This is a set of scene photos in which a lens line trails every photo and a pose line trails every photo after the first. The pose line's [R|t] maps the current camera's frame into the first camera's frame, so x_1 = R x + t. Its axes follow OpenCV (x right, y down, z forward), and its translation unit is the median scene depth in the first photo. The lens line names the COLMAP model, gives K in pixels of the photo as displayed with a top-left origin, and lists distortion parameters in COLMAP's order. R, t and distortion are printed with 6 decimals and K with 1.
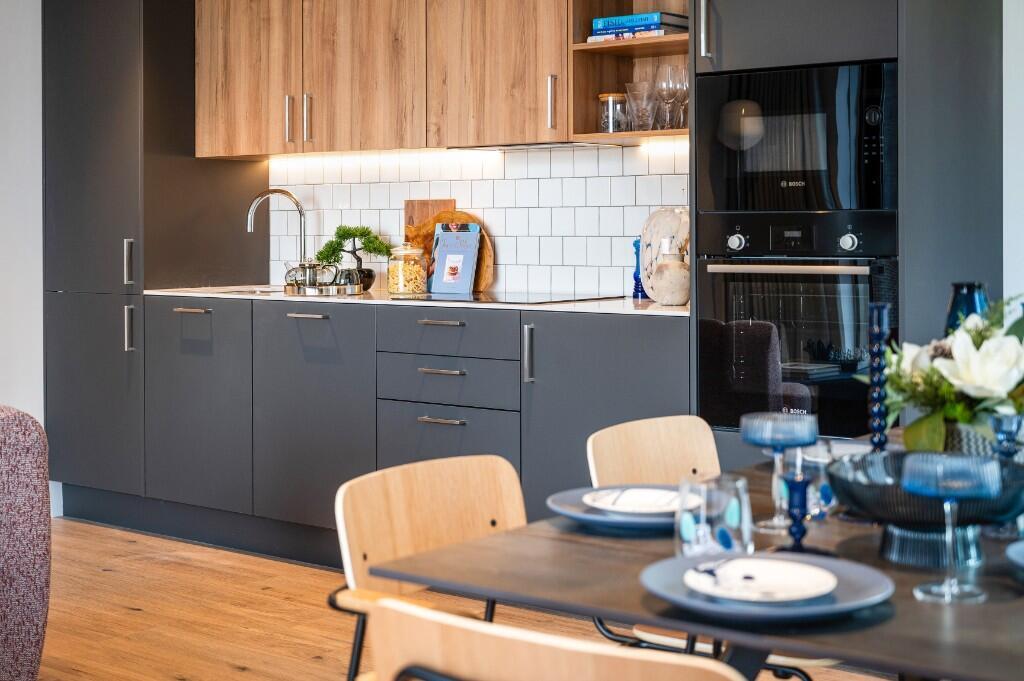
lens RADIAL K [[1463.0, 0, 512.0], [0, 1463.0, 340.5], [0, 0, 1]] dist [0.039903, 0.045263]
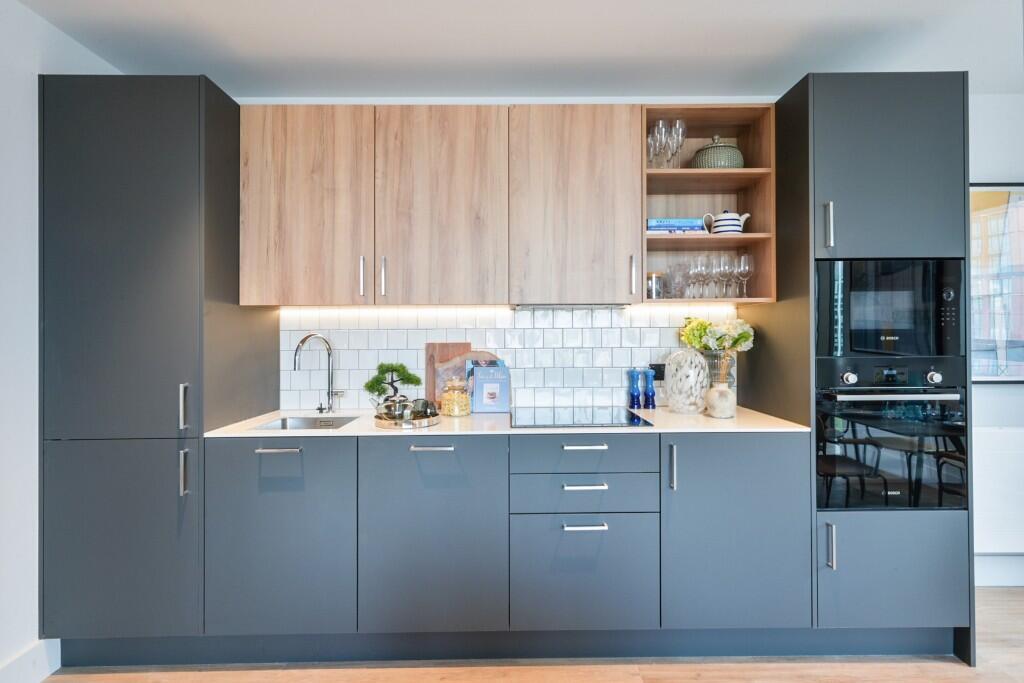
lens RADIAL K [[498.5, 0, 511.6], [0, 498.5, 358.4], [0, 0, 1]] dist [0.011758, -0.000203]
pose [[0.793429, -0.025194, 0.608142, -0.303011], [0.051319, 0.998354, -0.025595, -0.068704], [-0.606496, 0.051517, 0.793416, 0.614233]]
